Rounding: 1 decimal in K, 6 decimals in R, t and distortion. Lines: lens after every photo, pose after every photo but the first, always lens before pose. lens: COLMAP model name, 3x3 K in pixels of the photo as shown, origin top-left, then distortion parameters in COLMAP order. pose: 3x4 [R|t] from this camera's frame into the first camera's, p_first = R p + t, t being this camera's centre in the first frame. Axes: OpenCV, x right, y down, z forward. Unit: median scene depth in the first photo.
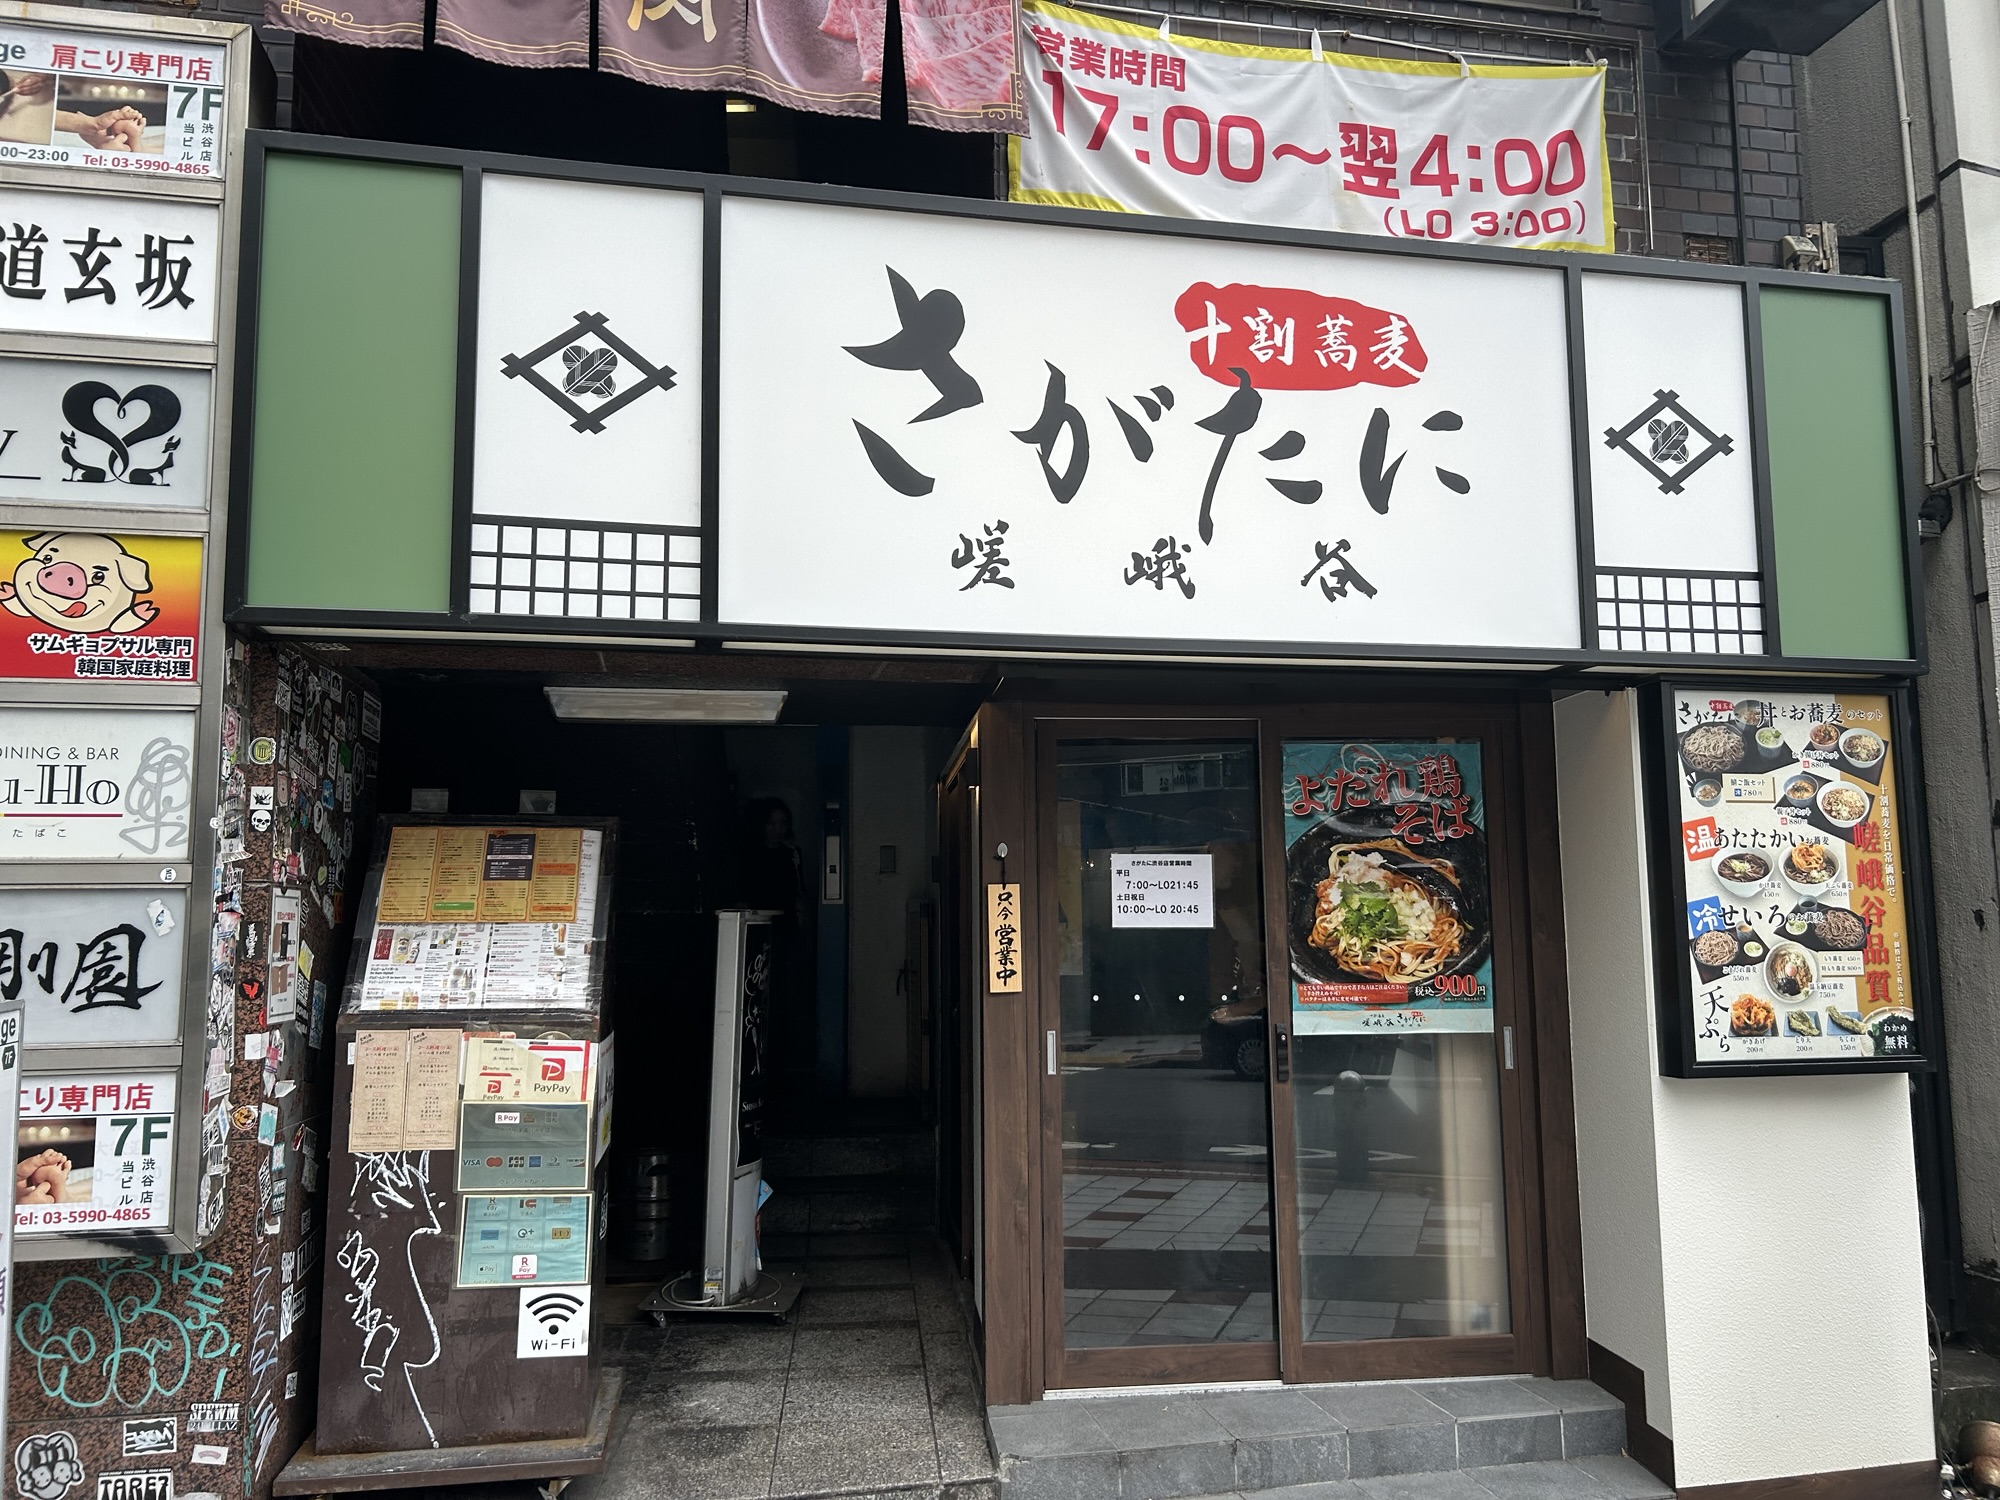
lens RADIAL K [[1500.7, 0, 1000.0], [0, 1500.7, 750.0], [0, 0, 1]] dist [-0.005708, -0.008066]
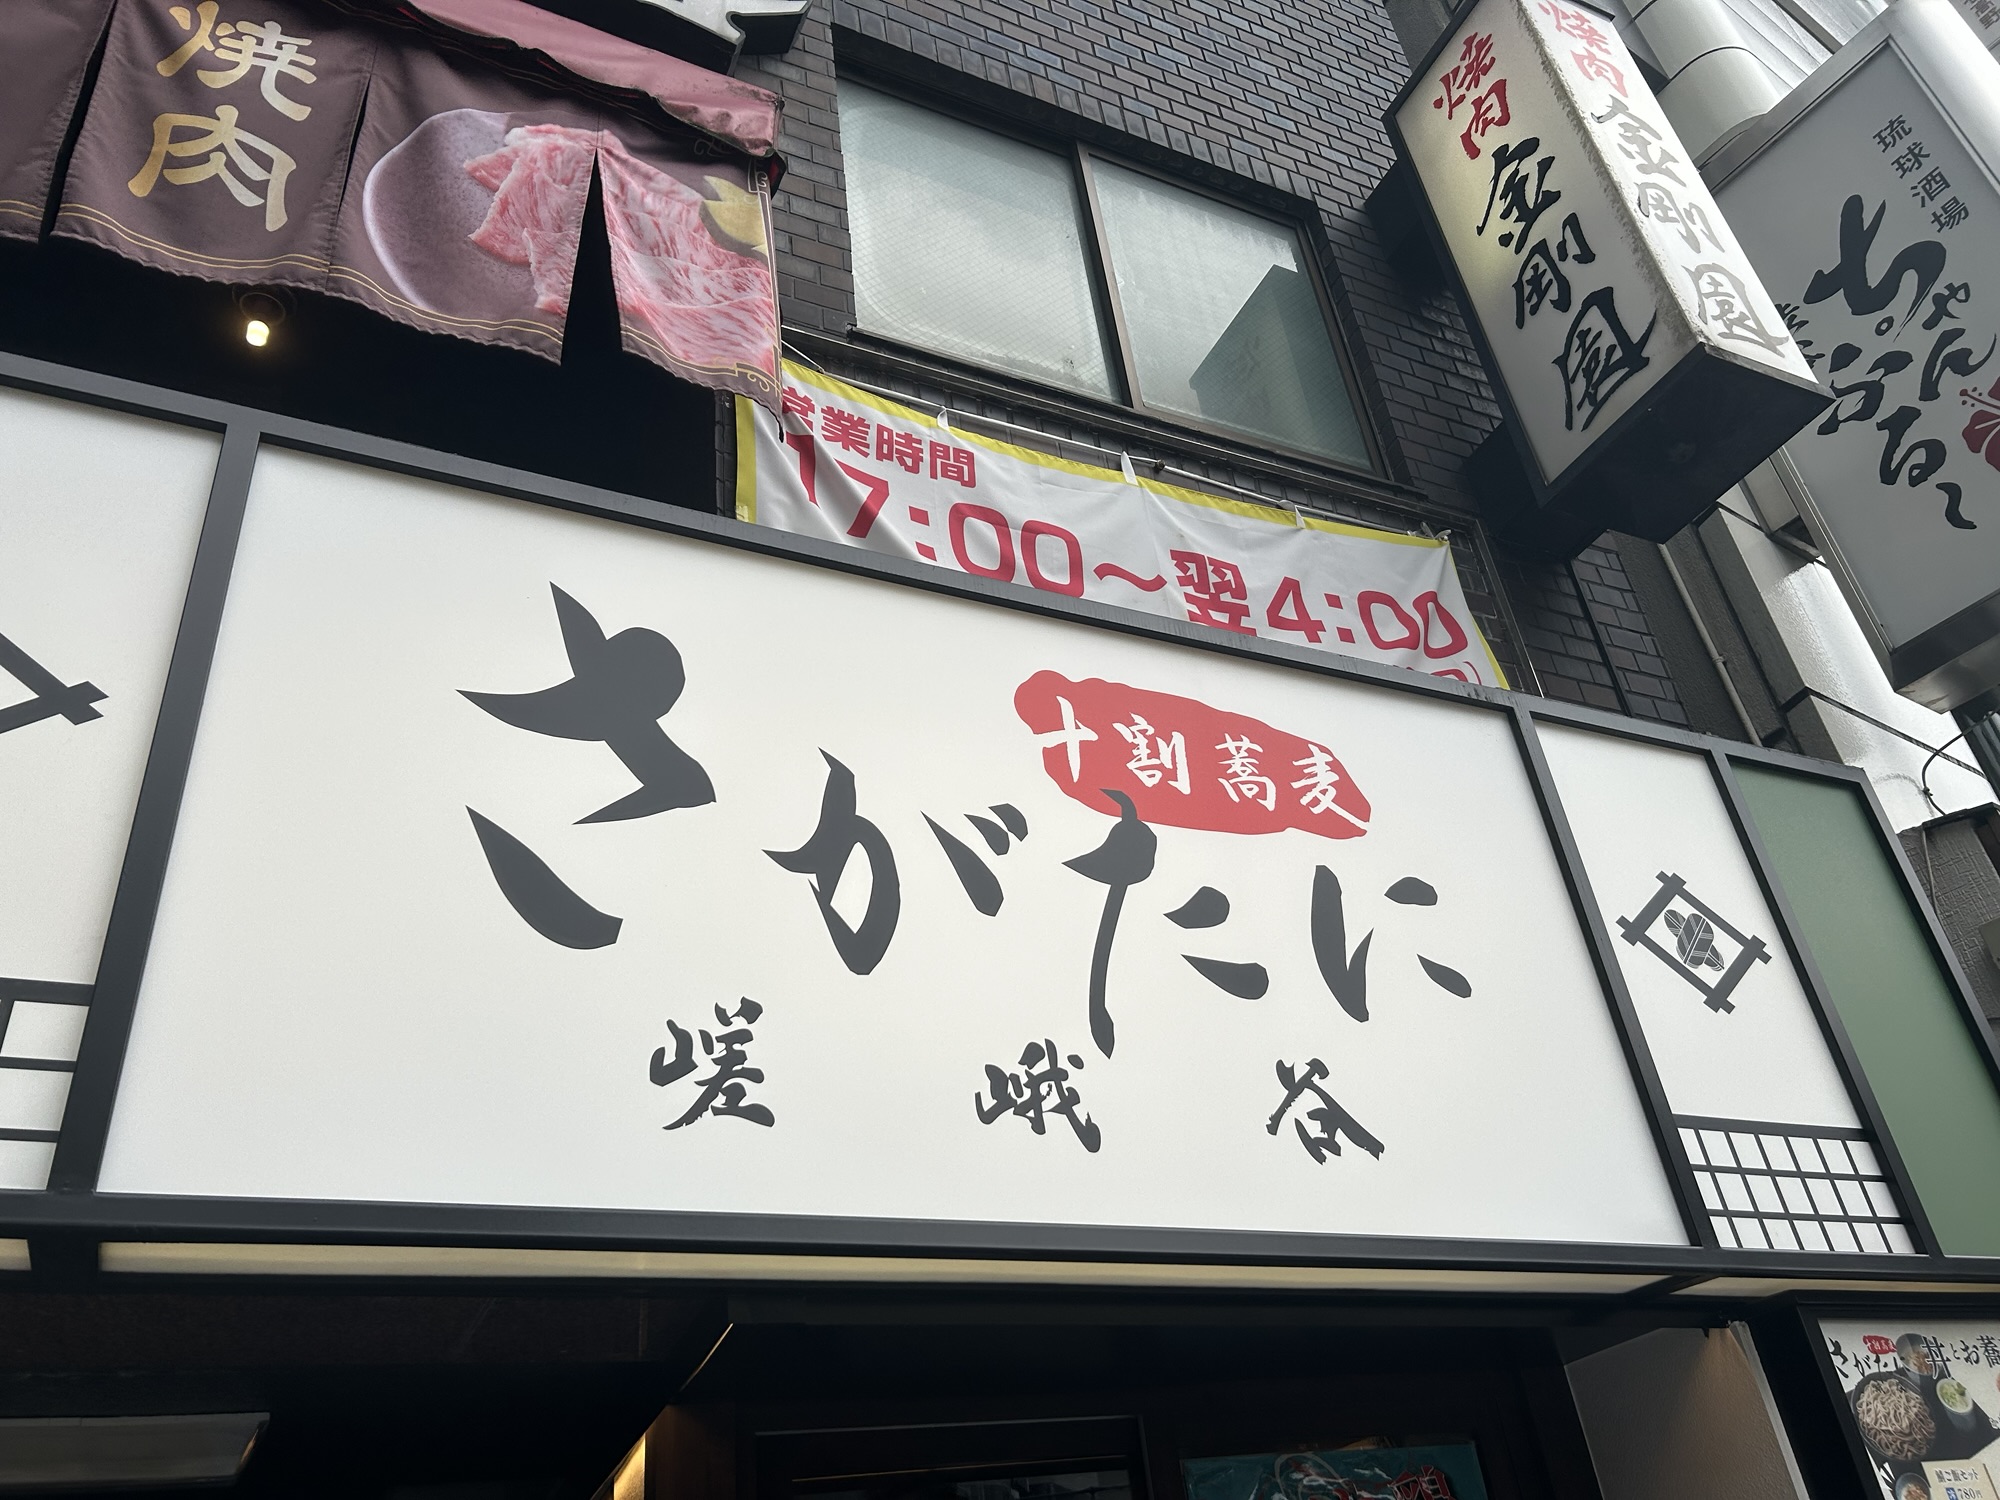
lens RADIAL K [[1505.9, 0, 988.2], [0, 1505.9, 747.6], [0, 0, 1]] dist [0.046828, -0.063194]
pose [[0.968229, 0.056308, 0.243642, -0.048088], [0.062012, 0.889819, -0.452081, 0.012396], [-0.242253, 0.452827, 0.858057, 0.452786]]
